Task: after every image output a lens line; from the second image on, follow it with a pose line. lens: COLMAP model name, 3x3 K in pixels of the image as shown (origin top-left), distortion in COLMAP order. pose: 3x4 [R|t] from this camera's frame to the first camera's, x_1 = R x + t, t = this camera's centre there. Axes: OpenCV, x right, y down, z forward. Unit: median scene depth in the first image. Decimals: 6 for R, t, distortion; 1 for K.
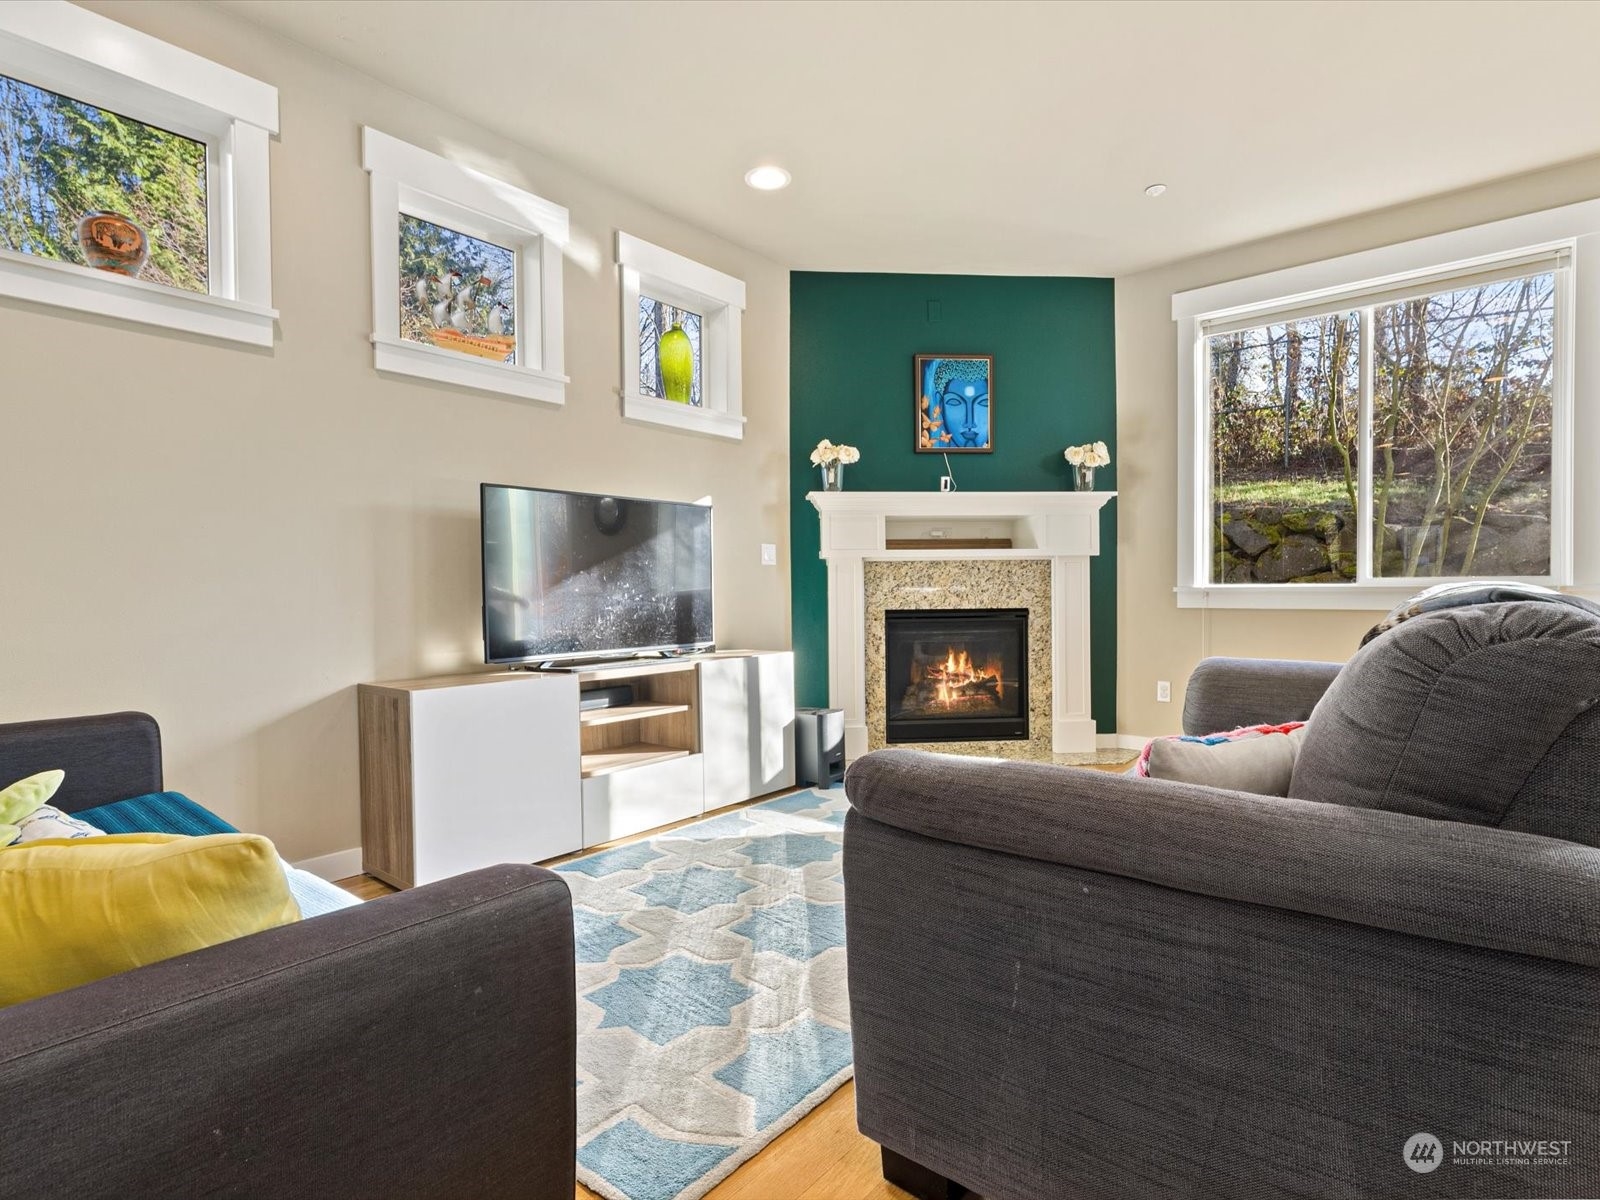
lens RADIAL K [[807.4, 0, 797.1], [0, 807.4, 606.5], [0, 0, 1]] dist [0.002454, -0.001244]
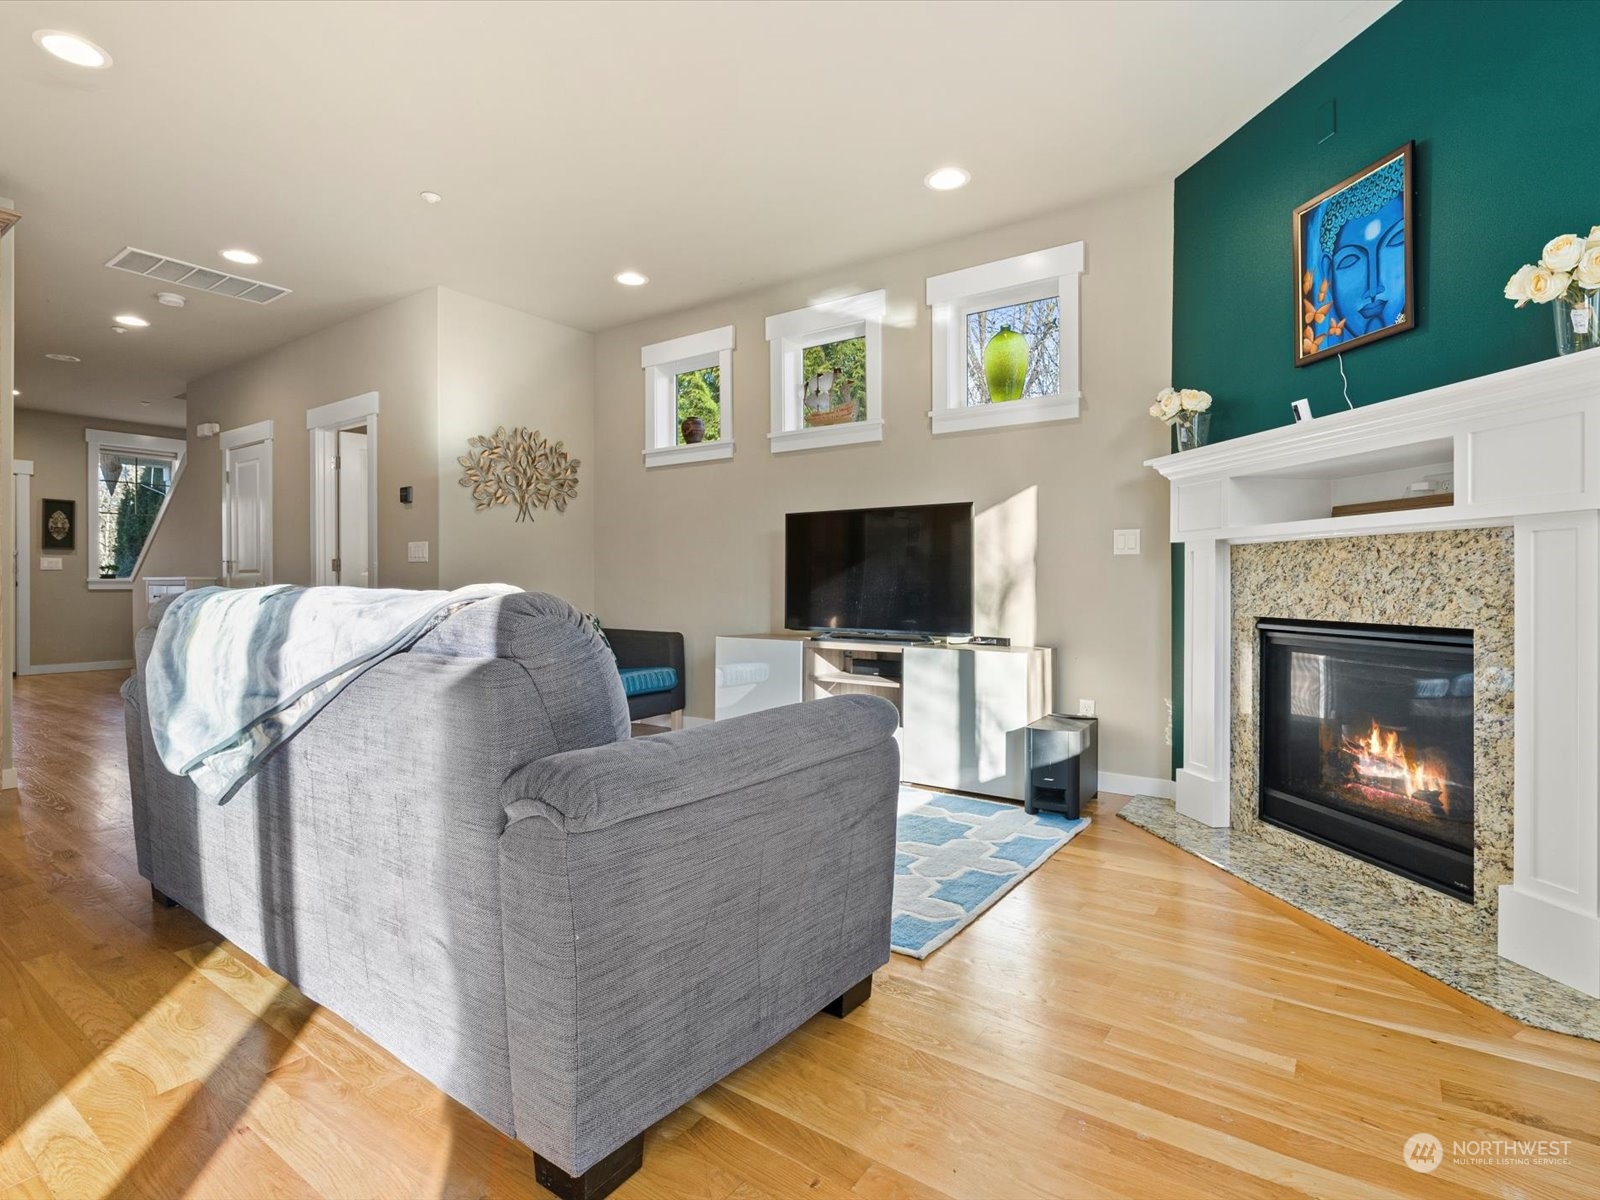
lens RADIAL K [[807.4, 0, 800.6], [0, 807.4, 588.0], [0, 0, 1]] dist [0.002454, -0.001244]
pose [[0.068371, 0.017925, -0.997499, 0.745093], [-0.023815, 0.999583, 0.016331, -0.021229], [0.997376, 0.022639, 0.068769, 0.578104]]
